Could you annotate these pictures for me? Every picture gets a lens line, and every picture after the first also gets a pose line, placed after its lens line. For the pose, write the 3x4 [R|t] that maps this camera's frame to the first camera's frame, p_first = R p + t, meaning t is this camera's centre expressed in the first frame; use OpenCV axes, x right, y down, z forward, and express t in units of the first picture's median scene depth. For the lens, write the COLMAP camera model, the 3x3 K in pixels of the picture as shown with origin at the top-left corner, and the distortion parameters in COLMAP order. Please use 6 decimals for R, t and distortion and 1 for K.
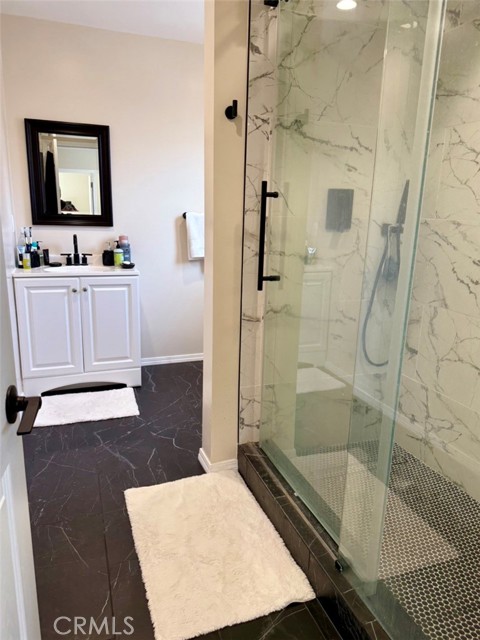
lens RADIAL K [[456.4, 0, 239.9], [0, 456.4, 320.5], [0, 0, 1]] dist [0.049932, -0.066978]
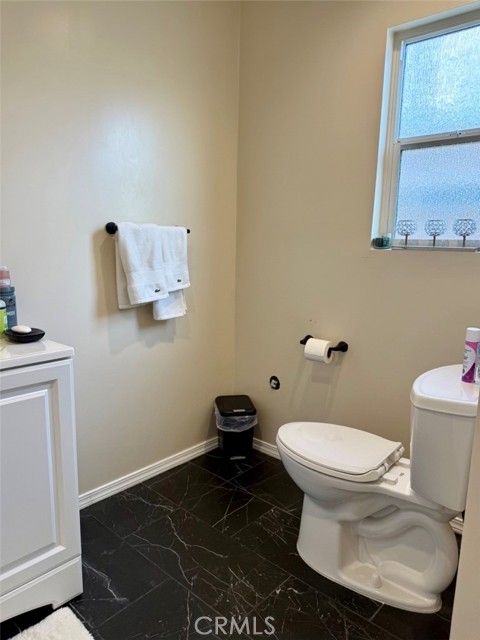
lens RADIAL K [[456.4, 0, 239.9], [0, 456.4, 319.9], [0, 0, 1]] dist [0.049932, -0.066978]
pose [[0.883015, -0.088206, 0.460981, -0.257418], [0.112228, 0.993371, -0.024897, -0.096689], [-0.455729, 0.073720, 0.887061, 0.484960]]
